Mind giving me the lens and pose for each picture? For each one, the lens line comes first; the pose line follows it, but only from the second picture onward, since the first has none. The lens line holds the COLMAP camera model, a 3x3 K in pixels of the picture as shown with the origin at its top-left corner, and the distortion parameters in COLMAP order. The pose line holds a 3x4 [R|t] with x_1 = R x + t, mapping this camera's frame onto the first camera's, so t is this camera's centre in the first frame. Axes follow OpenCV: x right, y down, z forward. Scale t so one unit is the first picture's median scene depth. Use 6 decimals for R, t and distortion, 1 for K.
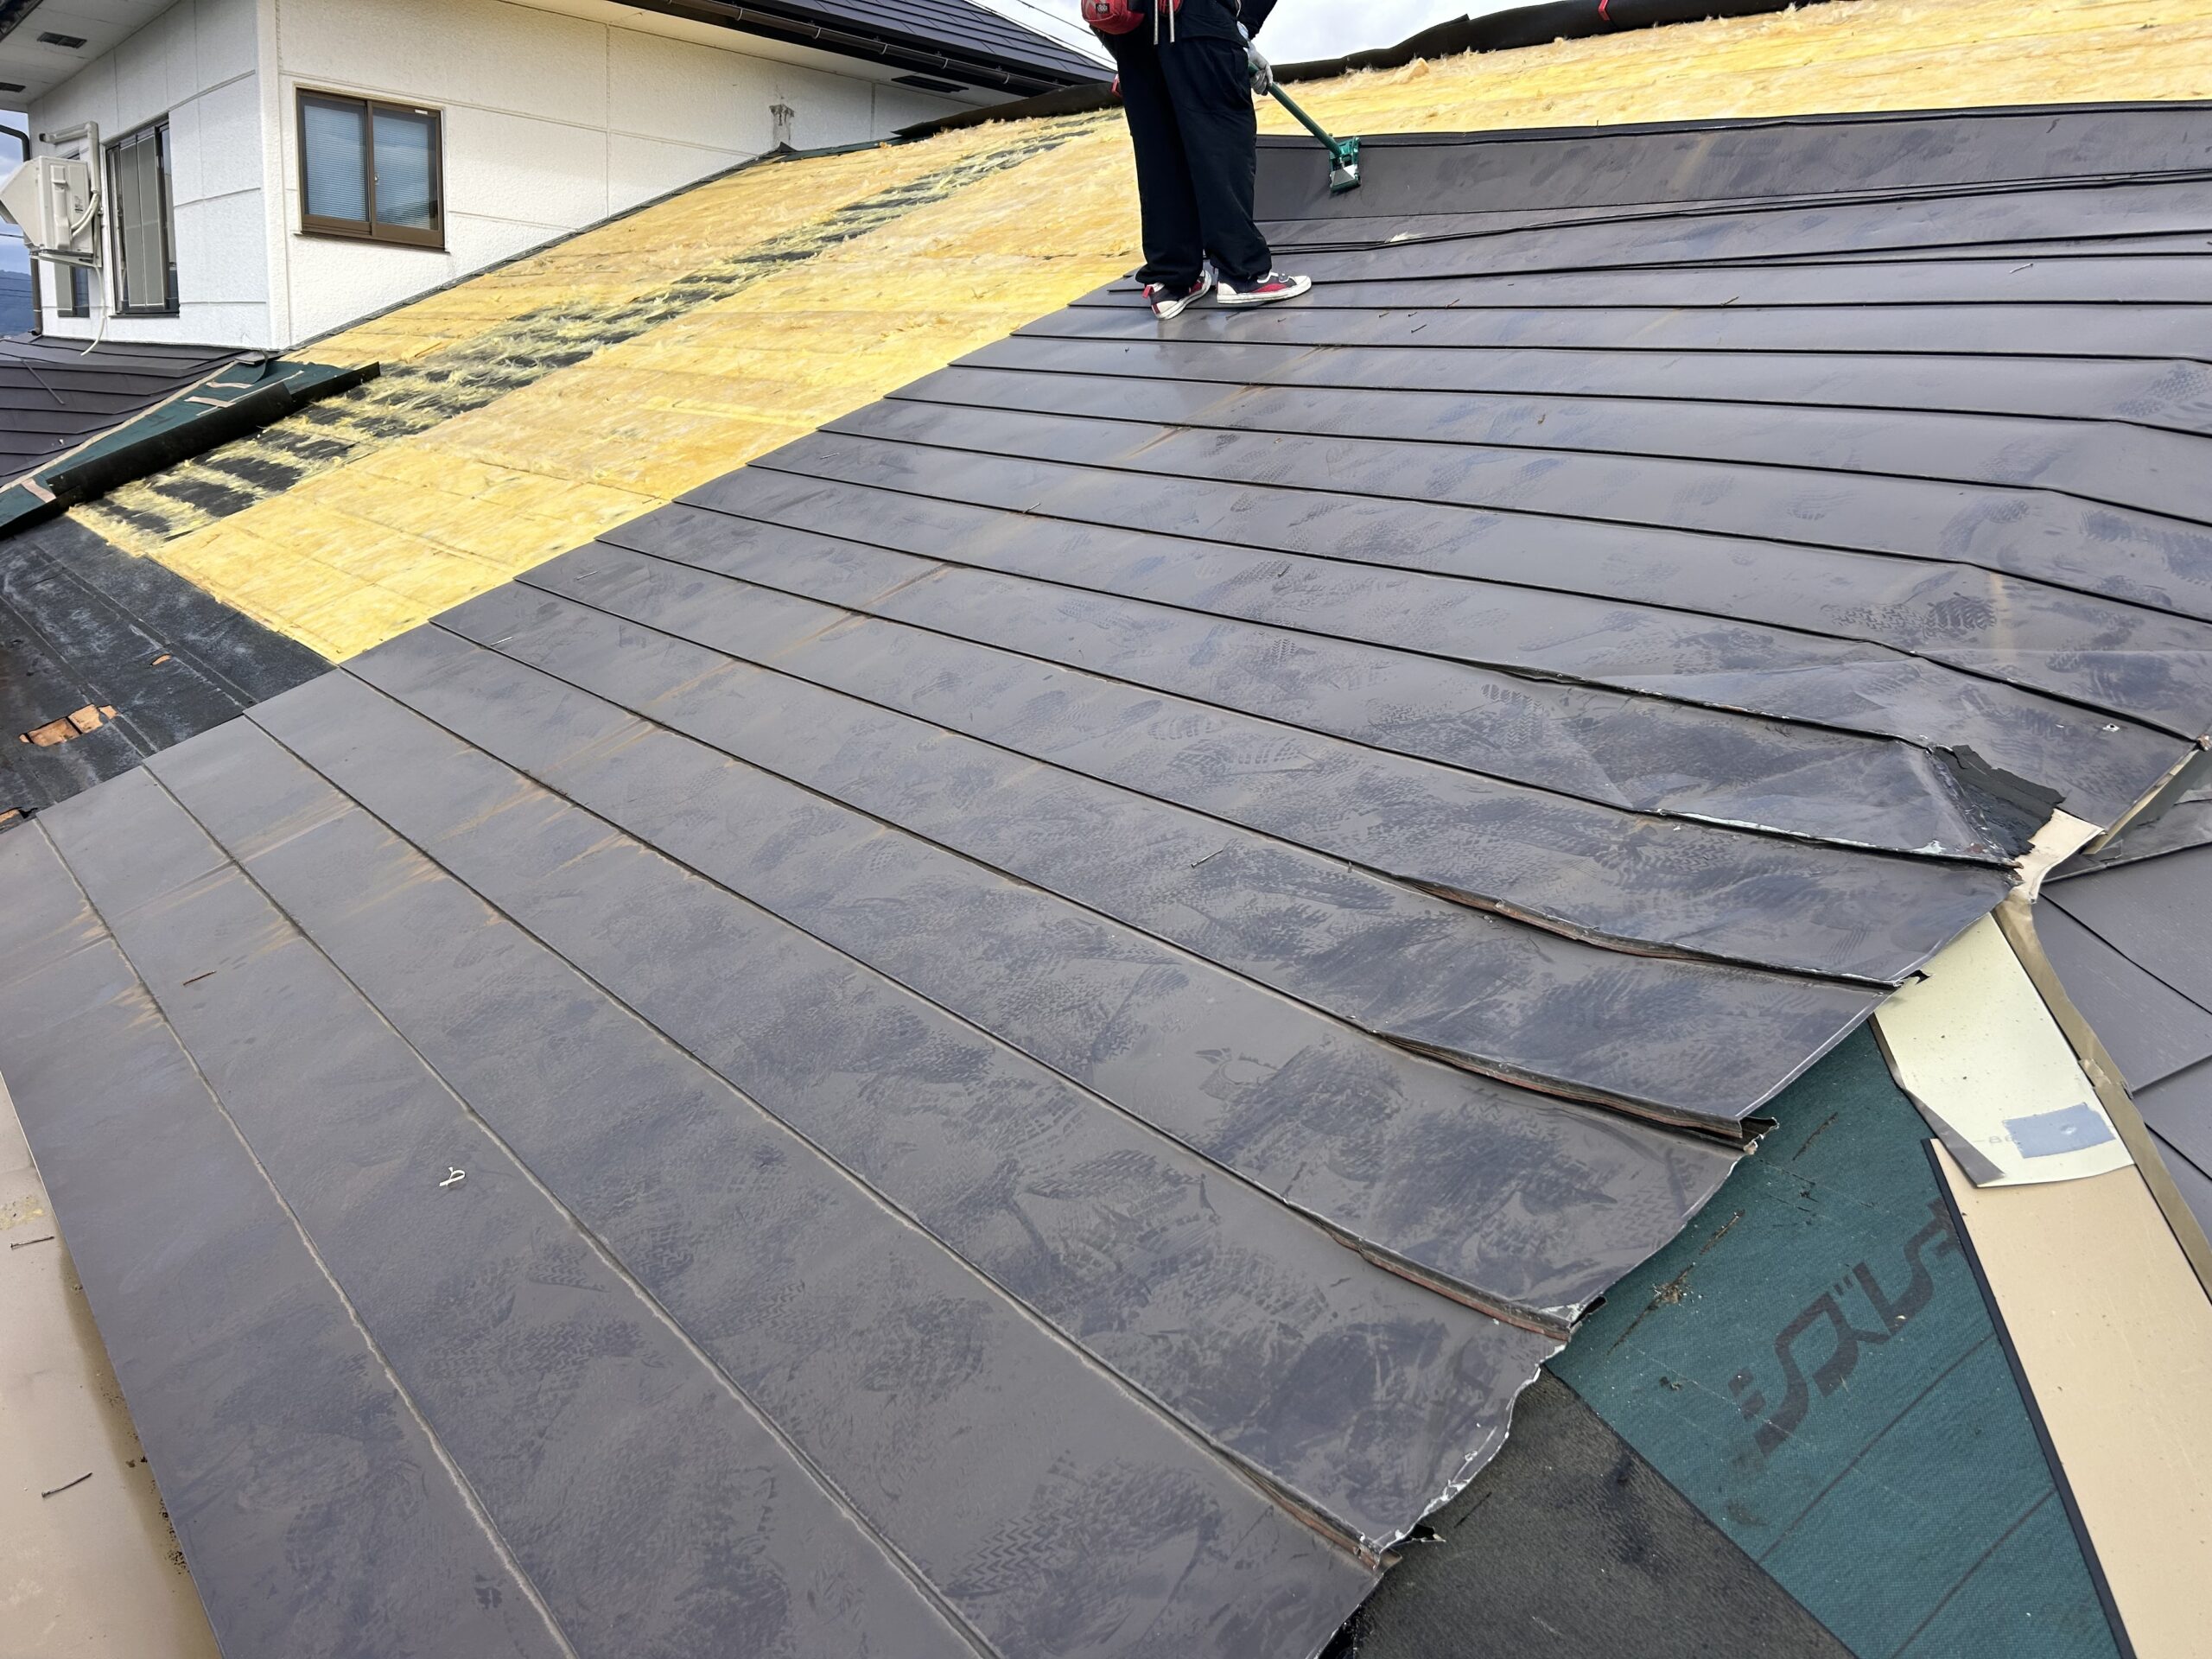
lens RADIAL K [[1667.6, 0, 1111.6], [0, 1667.6, 814.6], [0, 0, 1]] dist [0.053216, -0.062431]
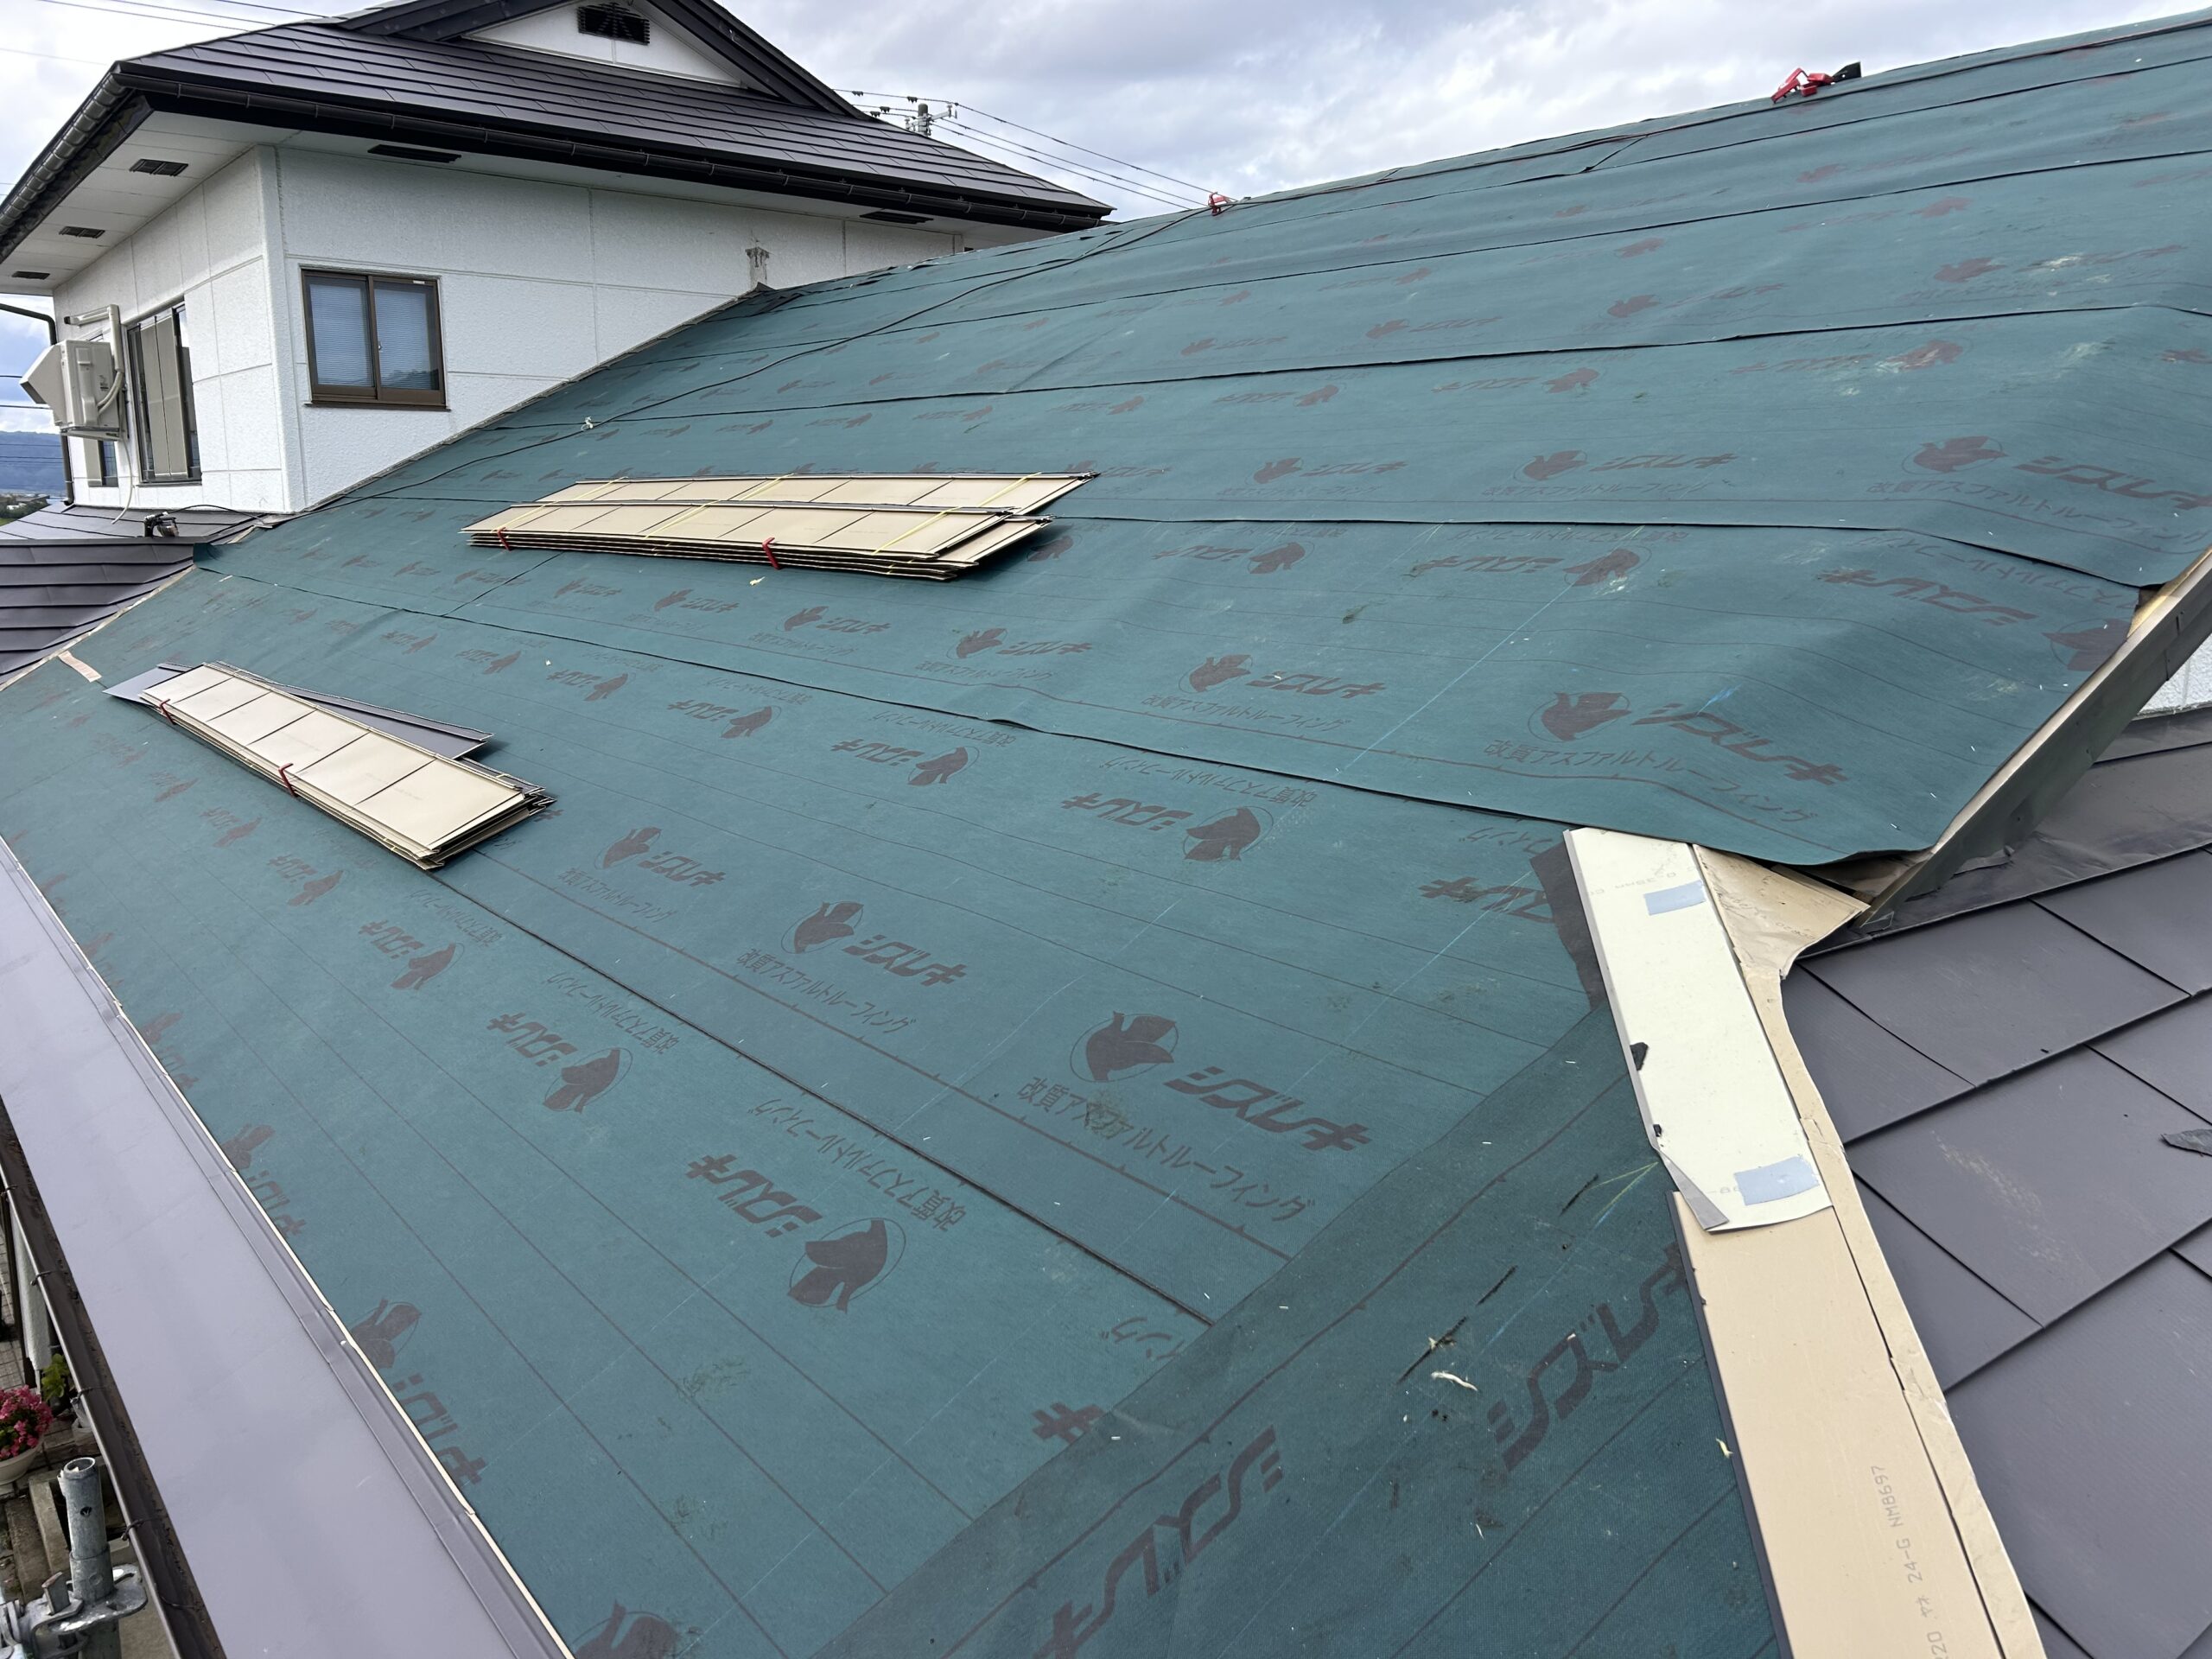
lens RADIAL K [[1667.6, 0, 1087.3], [0, 1667.6, 810.9], [0, 0, 1]] dist [0.053216, -0.062431]
pose [[0.997628, -0.062559, -0.028718, 0.083016], [0.061073, 0.996881, -0.049973, -0.023972], [0.031754, 0.048101, 0.998338, -0.118728]]
